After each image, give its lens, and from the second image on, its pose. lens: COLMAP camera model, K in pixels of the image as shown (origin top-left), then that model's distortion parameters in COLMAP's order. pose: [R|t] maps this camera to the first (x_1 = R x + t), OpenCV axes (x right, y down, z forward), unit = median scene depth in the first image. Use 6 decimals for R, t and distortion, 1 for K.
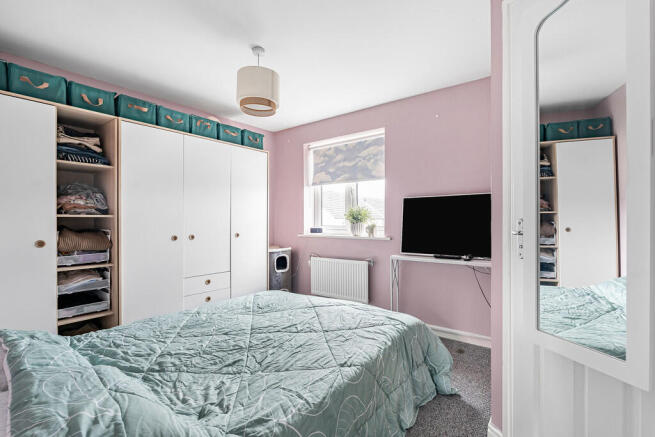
lens RADIAL K [[298.9, 0, 330.5], [0, 298.9, 221.4], [0, 0, 1]] dist [-0.009212, 0.000264]
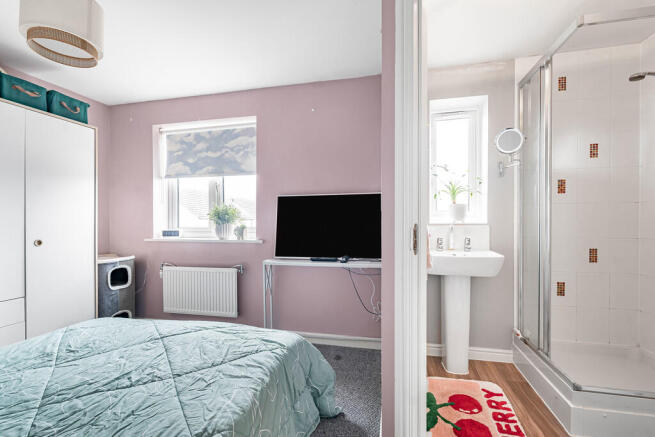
lens RADIAL K [[298.9, 0, 330.5], [0, 298.9, 221.4], [0, 0, 1]] dist [-0.009212, 0.000264]
pose [[0.908408, -0.001550, 0.418083, 0.013392], [0.002412, 0.999996, -0.001533, -0.000257], [-0.418079, 0.002401, 0.908408, 0.128889]]
